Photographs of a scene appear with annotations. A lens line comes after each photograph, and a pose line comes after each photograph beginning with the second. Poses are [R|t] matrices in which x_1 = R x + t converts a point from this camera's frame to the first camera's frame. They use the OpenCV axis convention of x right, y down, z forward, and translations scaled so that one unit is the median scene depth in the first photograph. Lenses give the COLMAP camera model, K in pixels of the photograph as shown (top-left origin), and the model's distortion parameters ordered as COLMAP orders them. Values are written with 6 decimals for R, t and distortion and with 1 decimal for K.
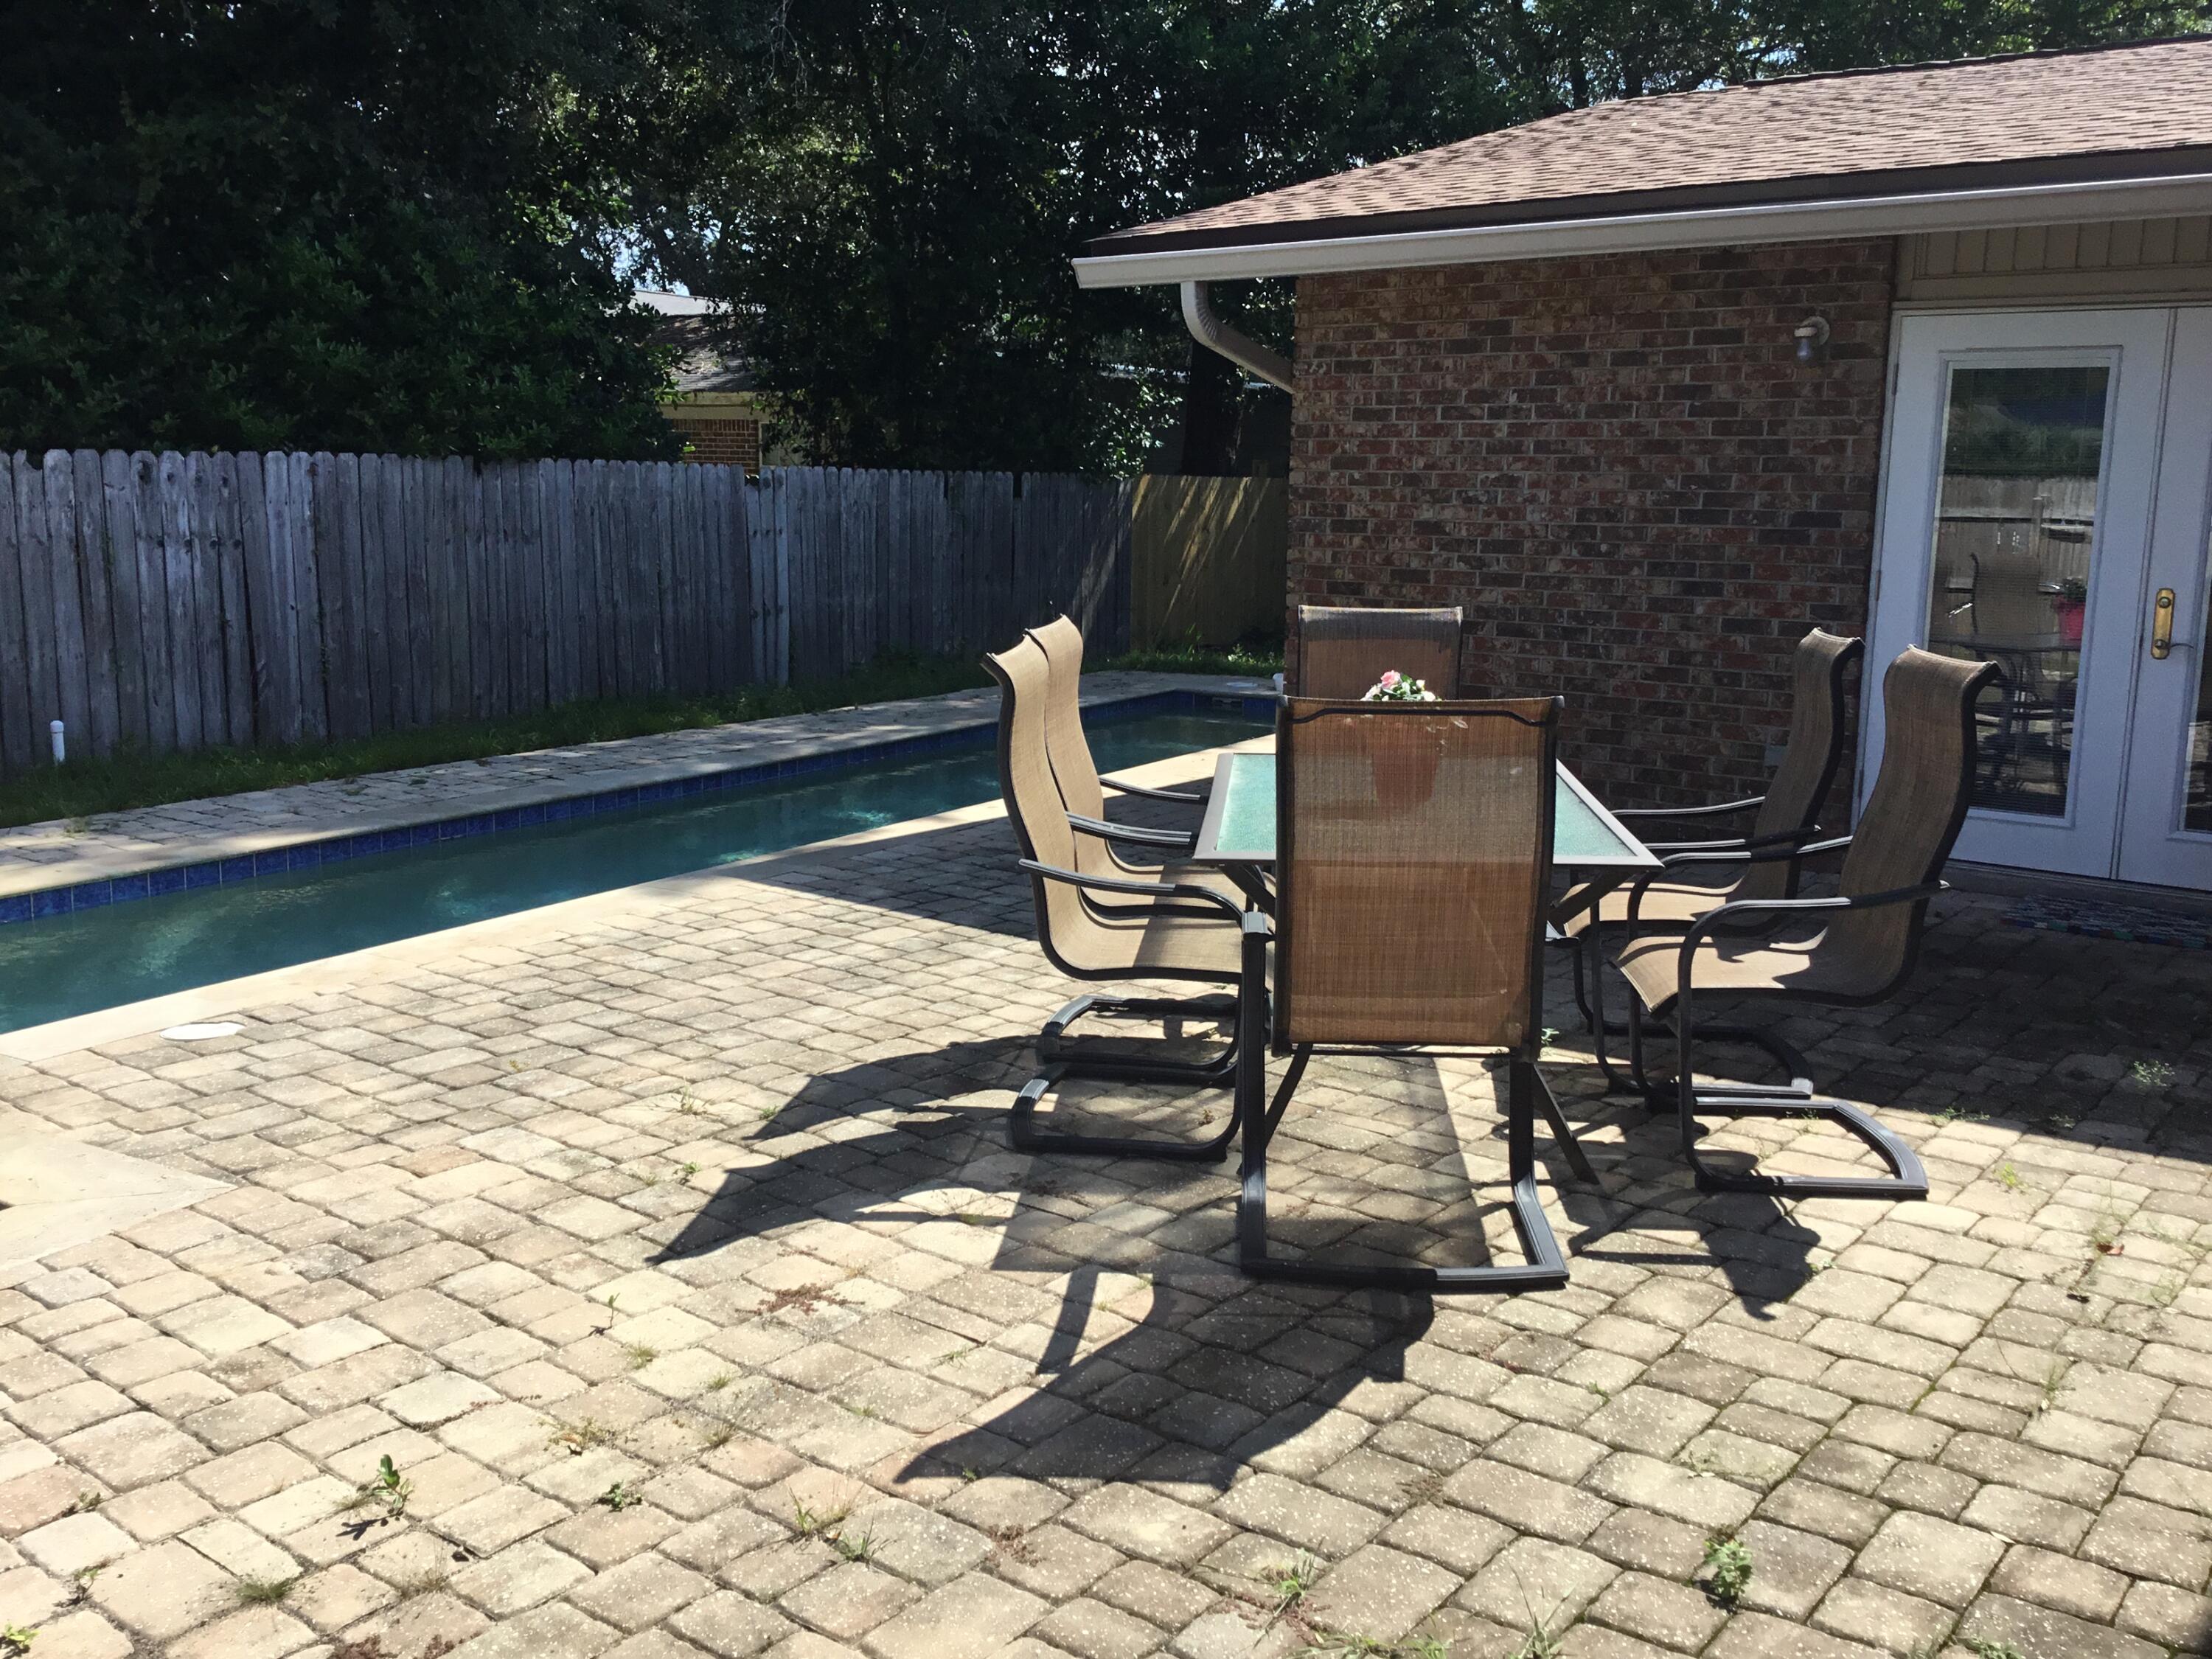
lens RADIAL K [[1984.4, 0, 1109.2], [0, 1984.4, 820.9], [0, 0, 1]] dist [0.136153, -0.266269]
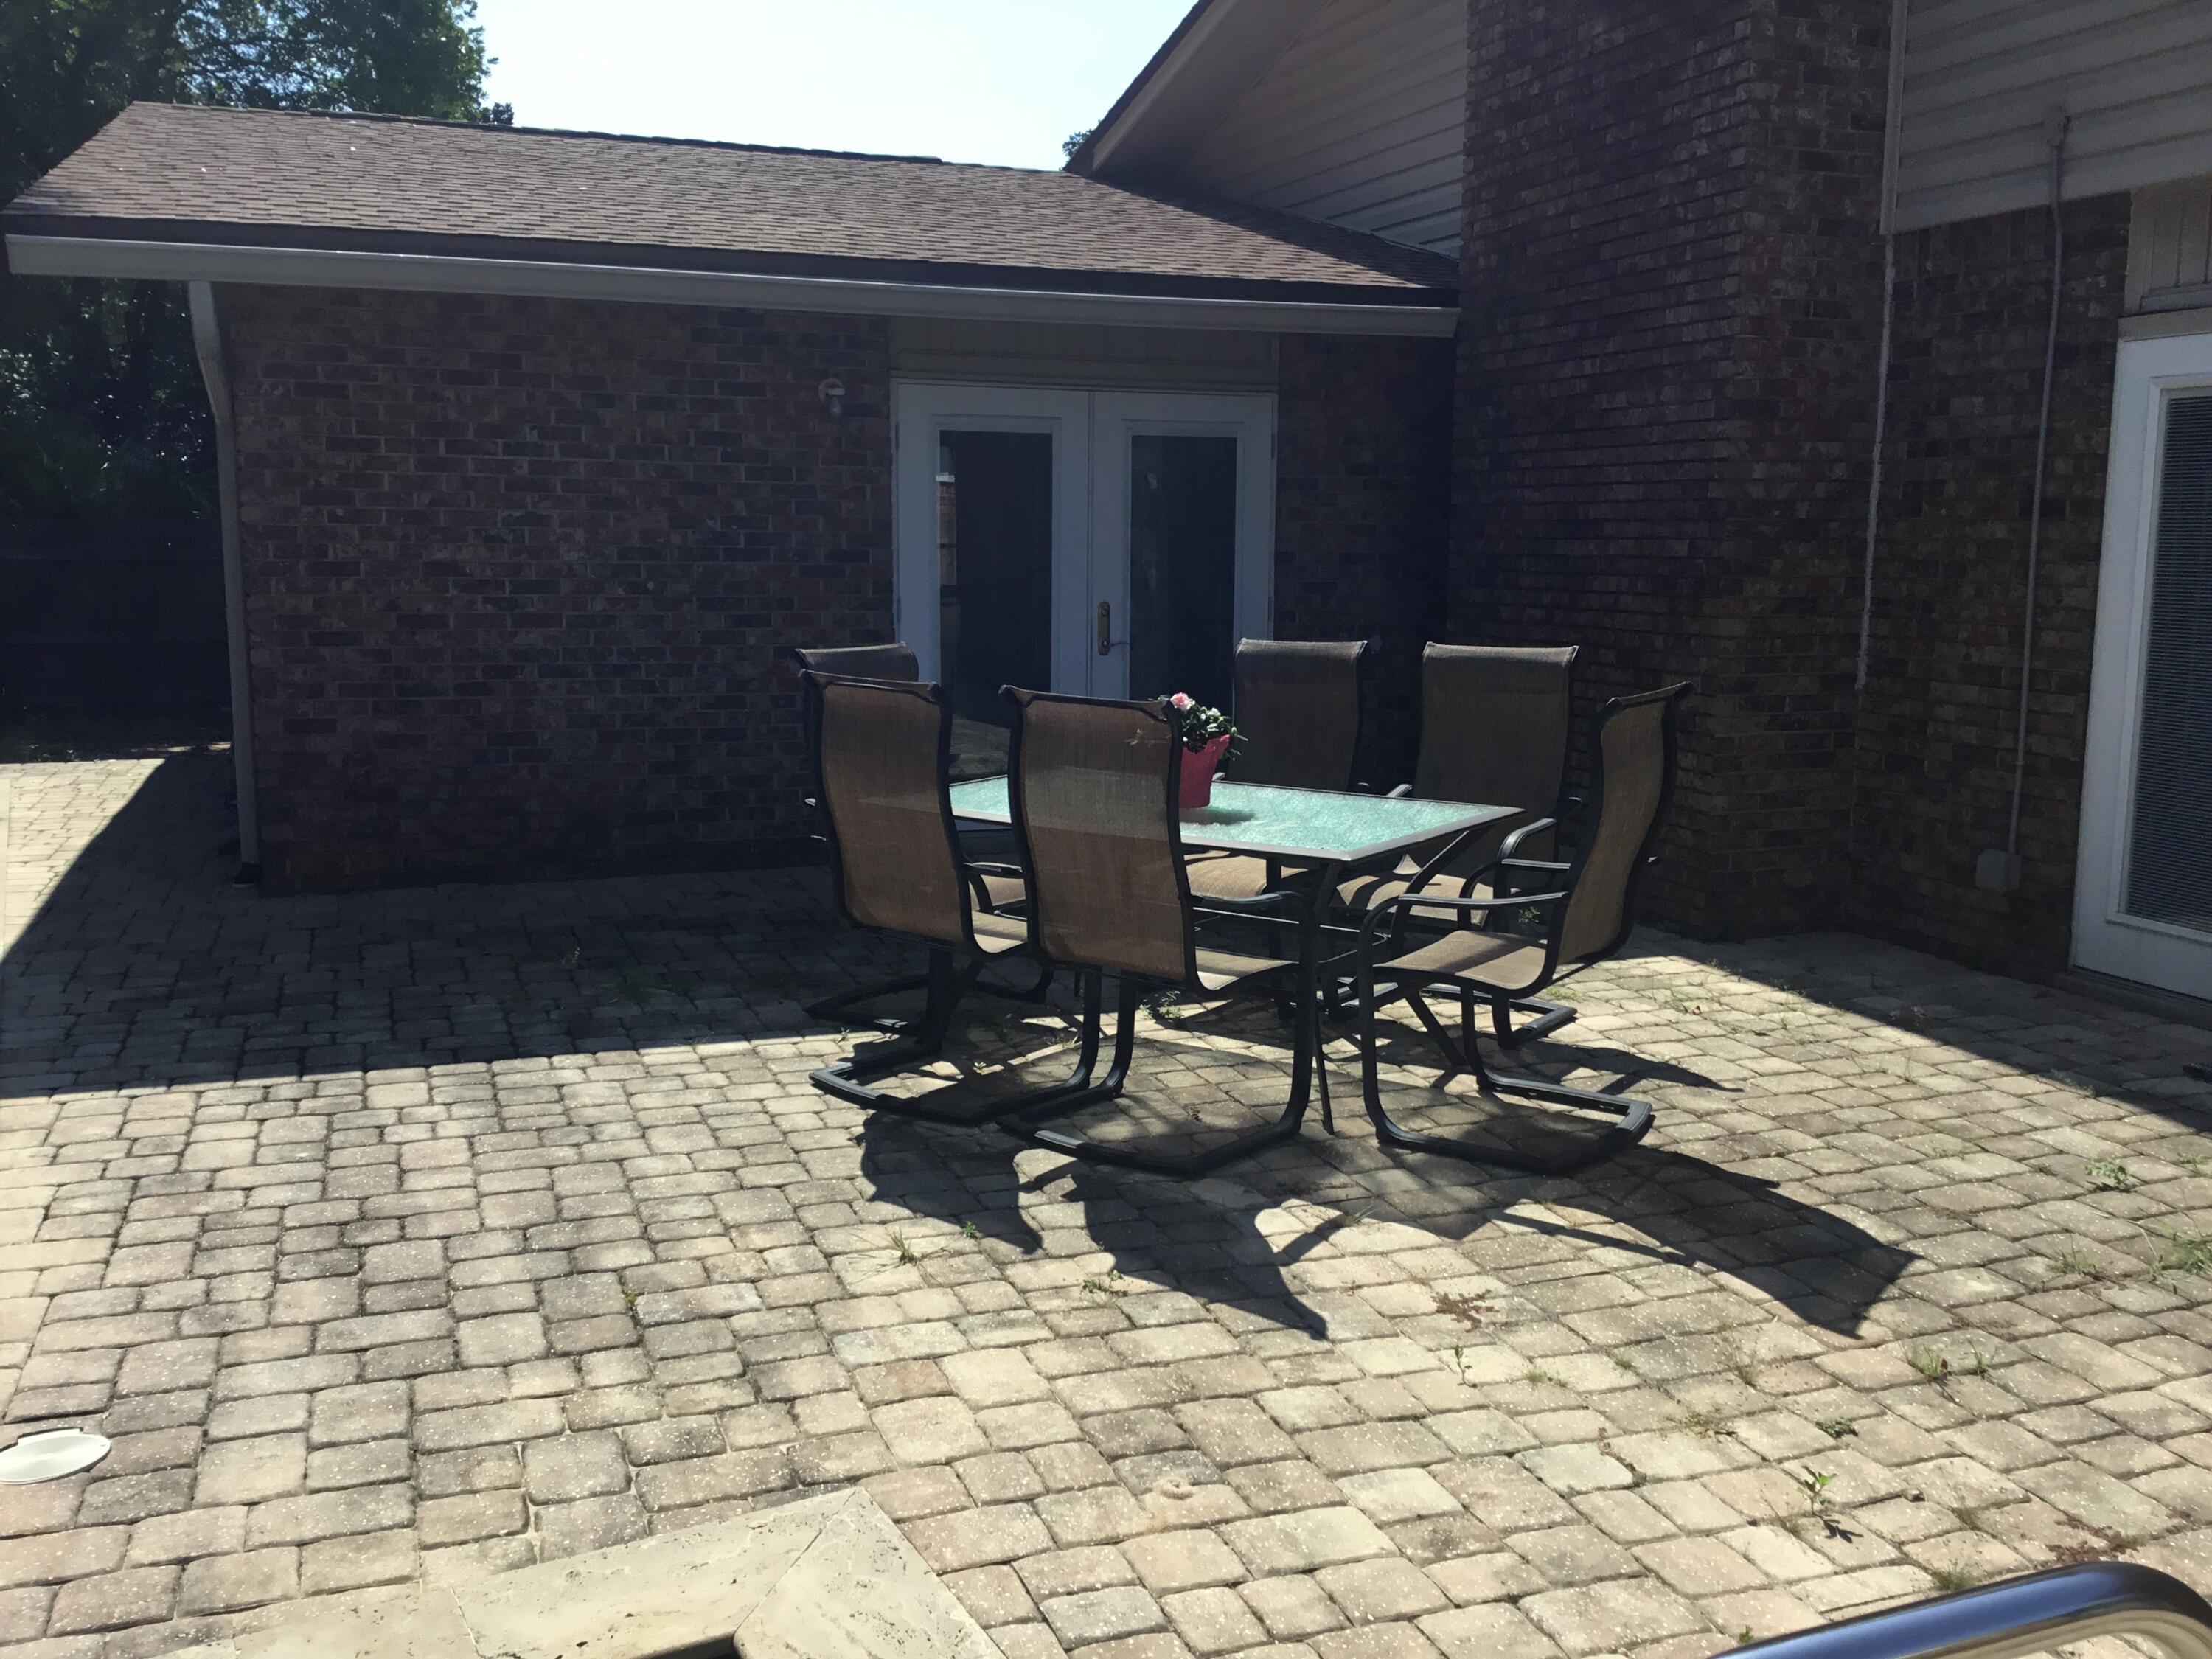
lens RADIAL K [[1984.4, 0, 1109.2], [0, 1984.4, 820.9], [0, 0, 1]] dist [0.136153, -0.266269]
pose [[0.521881, -0.133537, 0.842501, -0.845029], [0.144297, 0.987257, 0.067098, -0.085570], [-0.840725, 0.086553, 0.534500, 0.434675]]
